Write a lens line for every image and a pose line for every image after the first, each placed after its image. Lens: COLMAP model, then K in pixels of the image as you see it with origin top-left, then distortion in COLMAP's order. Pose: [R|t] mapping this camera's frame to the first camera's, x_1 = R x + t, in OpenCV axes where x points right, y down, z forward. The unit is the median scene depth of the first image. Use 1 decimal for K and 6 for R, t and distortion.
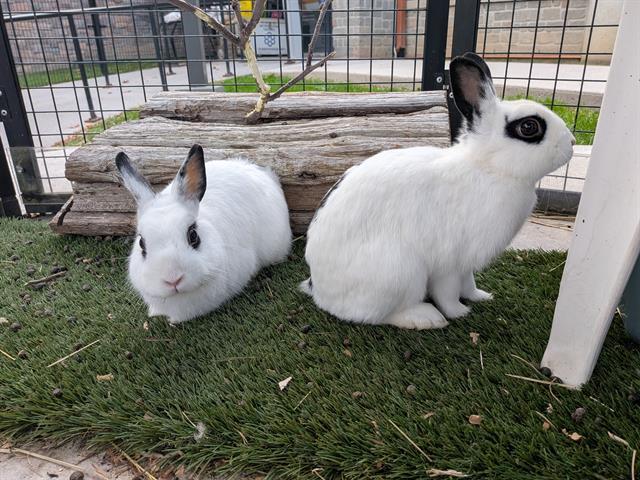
lens RADIAL K [[458.7, 0, 320.0], [0, 458.7, 240.0], [0, 0, 1]] dist [0.002720, -0.032773]
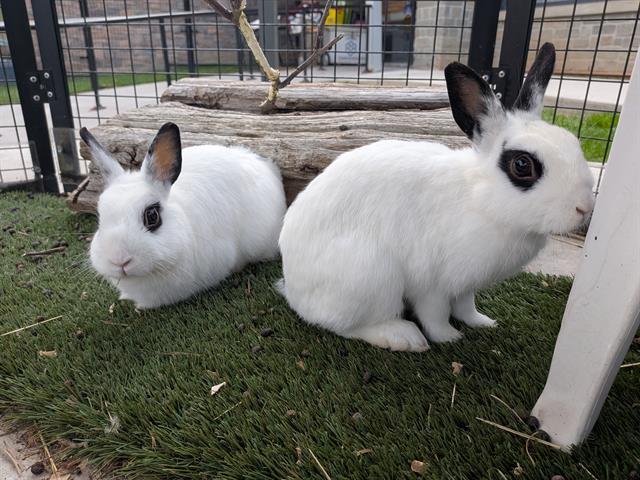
lens RADIAL K [[458.7, 0, 320.0], [0, 458.7, 240.0], [0, 0, 1]] dist [0.002720, -0.032773]
pose [[0.980663, 0.094675, -0.171282, 0.178108], [-0.099220, 0.994900, -0.018150, 0.016906], [0.168691, 0.034794, 0.985055, 0.106847]]
